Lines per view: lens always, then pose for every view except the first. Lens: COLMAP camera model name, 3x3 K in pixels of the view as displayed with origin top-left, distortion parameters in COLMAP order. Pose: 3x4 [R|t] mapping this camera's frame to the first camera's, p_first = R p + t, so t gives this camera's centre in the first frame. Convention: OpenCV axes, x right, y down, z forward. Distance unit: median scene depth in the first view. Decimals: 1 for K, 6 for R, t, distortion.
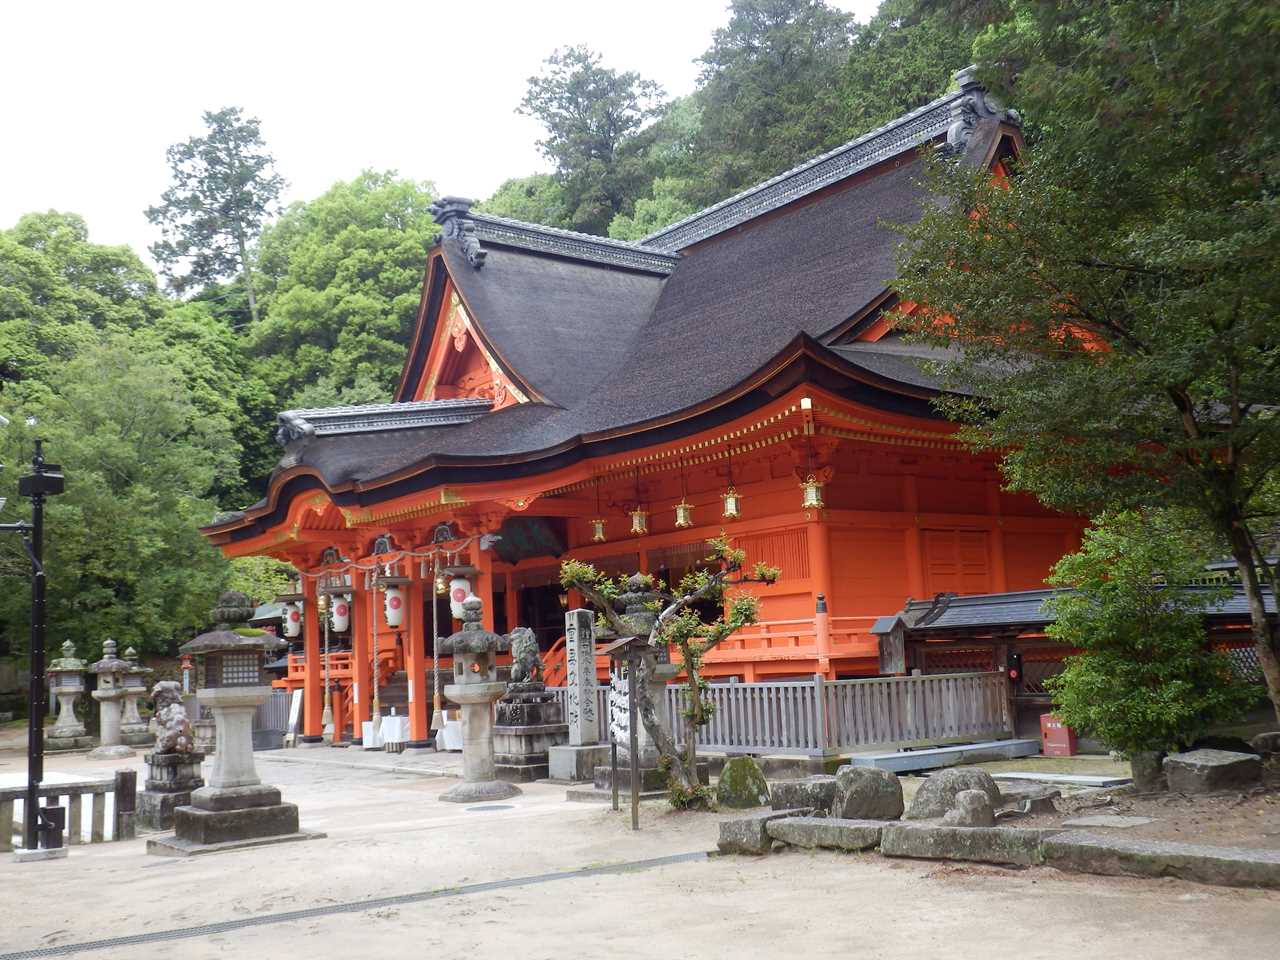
lens RADIAL K [[1330.0, 0, 600.3], [0, 1330.0, 521.1], [0, 0, 1]] dist [0.076505, -0.270070]
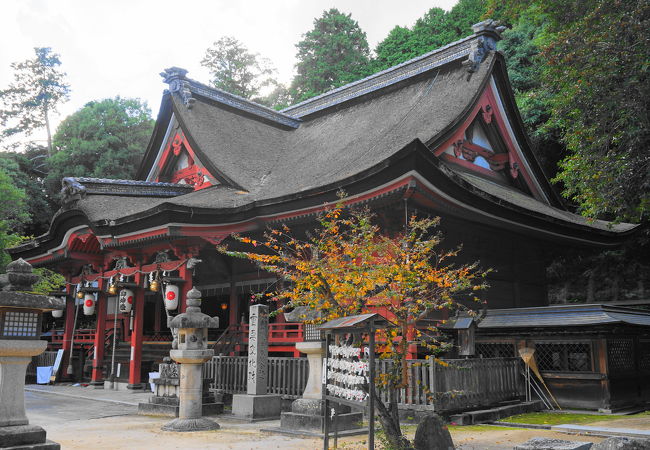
lens RADIAL K [[630.6, 0, 326.2], [0, 630.6, 231.0], [0, 0, 1]] dist [-0.009633, -0.001220]
pose [[0.982268, 0.079257, 0.169906, -0.054162], [-0.065579, 0.994249, -0.084661, 0.029707], [-0.175639, 0.072017, 0.981817, 0.206320]]
